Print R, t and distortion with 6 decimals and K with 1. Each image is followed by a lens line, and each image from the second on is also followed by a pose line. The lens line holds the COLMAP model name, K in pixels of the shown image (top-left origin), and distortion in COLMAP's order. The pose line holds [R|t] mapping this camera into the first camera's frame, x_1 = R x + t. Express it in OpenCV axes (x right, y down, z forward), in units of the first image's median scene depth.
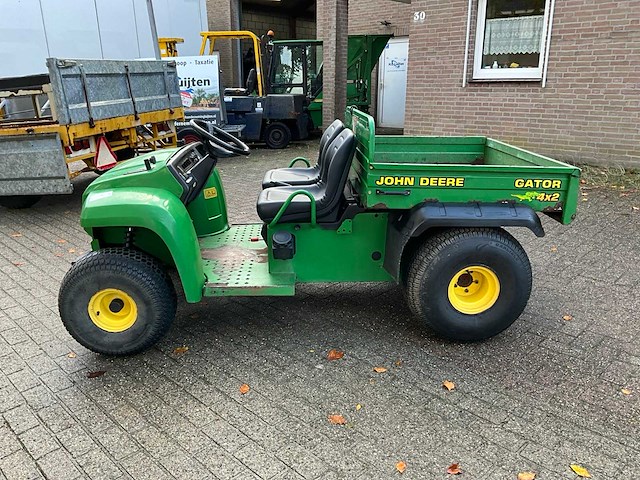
lens RADIAL K [[526.9, 0, 317.4], [0, 526.9, 238.5], [0, 0, 1]] dist [0.056723, -0.111885]
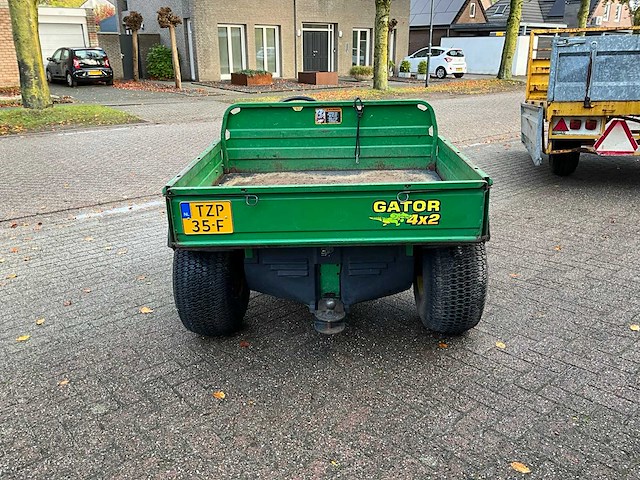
lens RADIAL K [[526.9, 0, 319.7], [0, 526.9, 240.8], [0, 0, 1]] dist [0.056723, -0.111885]
pose [[-0.071325, 0.332765, -0.940309, 0.514456], [-0.269149, 0.901320, 0.339383, -0.161147], [0.960454, 0.277289, 0.025277, 0.493886]]
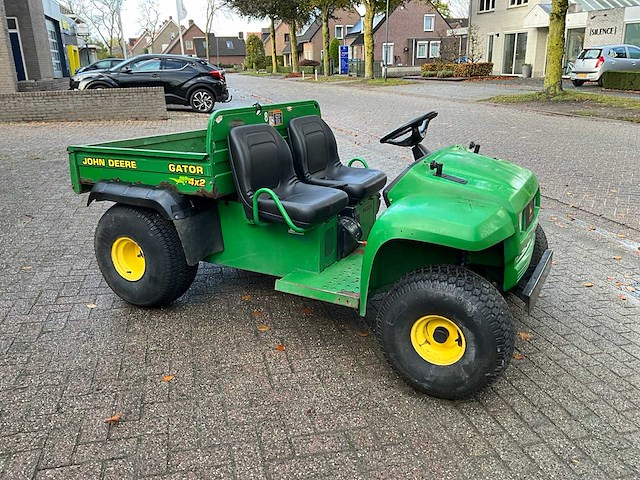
lens RADIAL K [[526.9, 0, 317.8], [0, 526.9, 242.9], [0, 0, 1]] dist [0.056723, -0.111885]
pose [[-0.864093, -0.149184, 0.480715, -0.252831], [0.154539, 0.830301, 0.535460, -0.264090], [-0.479020, 0.536977, -0.694403, 0.865642]]
